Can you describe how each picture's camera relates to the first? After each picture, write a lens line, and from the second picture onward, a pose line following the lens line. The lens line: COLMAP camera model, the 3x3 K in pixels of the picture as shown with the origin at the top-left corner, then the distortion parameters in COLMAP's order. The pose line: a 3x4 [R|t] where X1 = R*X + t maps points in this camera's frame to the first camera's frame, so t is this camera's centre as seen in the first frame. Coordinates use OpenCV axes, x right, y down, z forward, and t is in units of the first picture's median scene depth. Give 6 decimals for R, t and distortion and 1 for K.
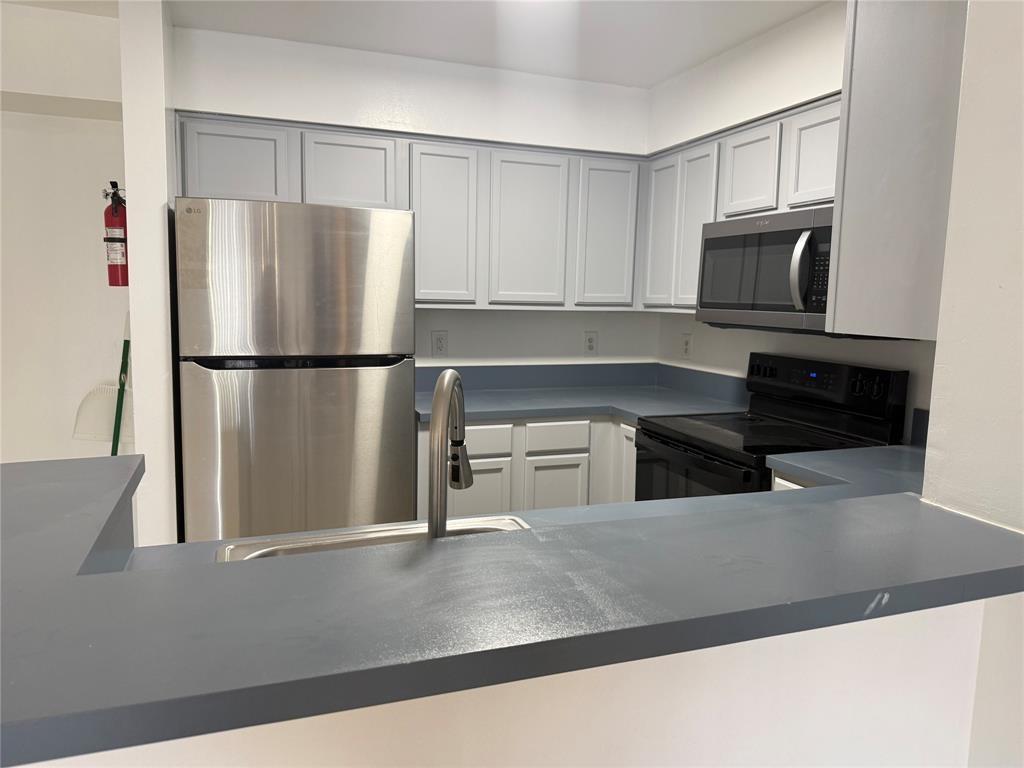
lens RADIAL K [[713.1, 0, 495.2], [0, 713.1, 382.9], [0, 0, 1]] dist [0.097195, -0.256308]
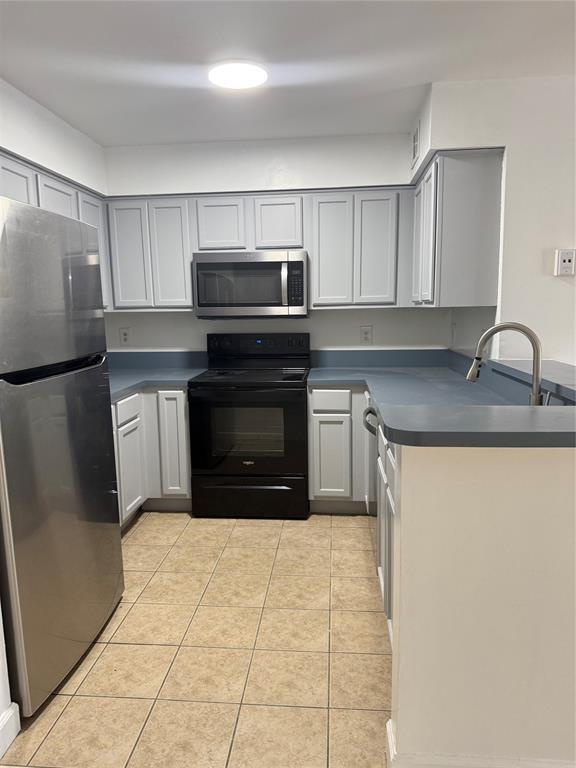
lens RADIAL K [[534.8, 0, 287.4], [0, 534.8, 388.6], [0, 0, 1]] dist [0.097195, -0.256308]
pose [[0.403133, -0.164006, 0.900325, -0.692063], [0.135025, 0.983702, 0.118734, -0.040098], [-0.905125, 0.073701, 0.418708, 0.327881]]
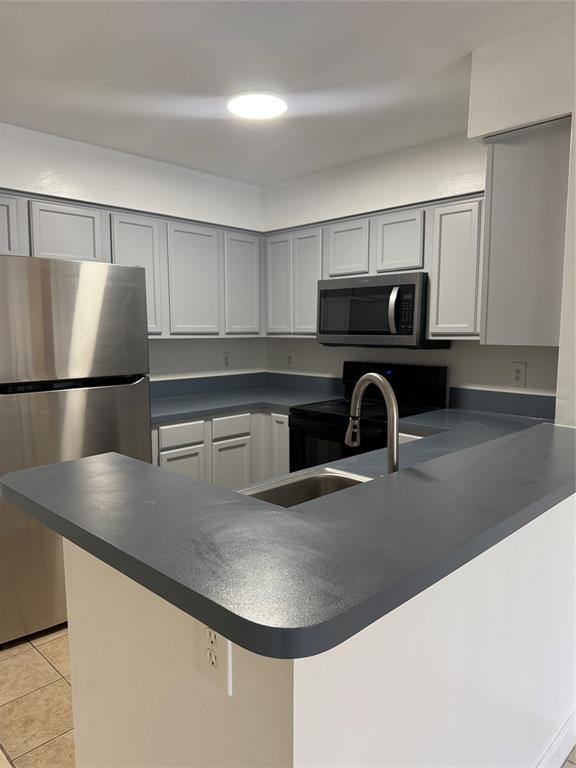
lens RADIAL K [[534.8, 0, 287.4], [0, 534.8, 388.6], [0, 0, 1]] dist [0.097195, -0.256308]
pose [[0.896586, -0.068807, 0.437491, -0.283084], [0.071317, 0.997396, 0.010711, -0.003408], [-0.437089, 0.021598, 0.899159, -0.015914]]
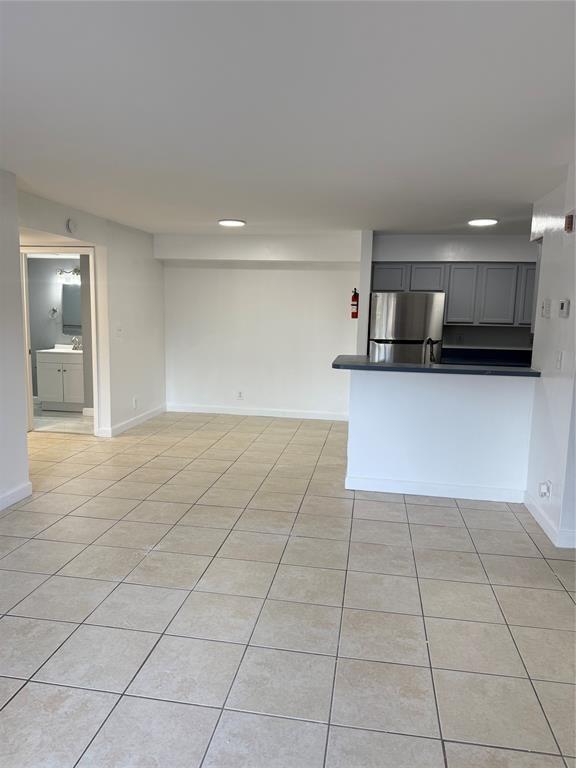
lens RADIAL K [[534.8, 0, 287.4], [0, 534.8, 388.6], [0, 0, 1]] dist [0.097195, -0.256308]
pose [[0.880987, 0.068376, -0.468173, 0.328939], [-0.059892, 0.997659, 0.033004, 0.106633], [0.469334, -0.001036, 0.883020, -1.105035]]
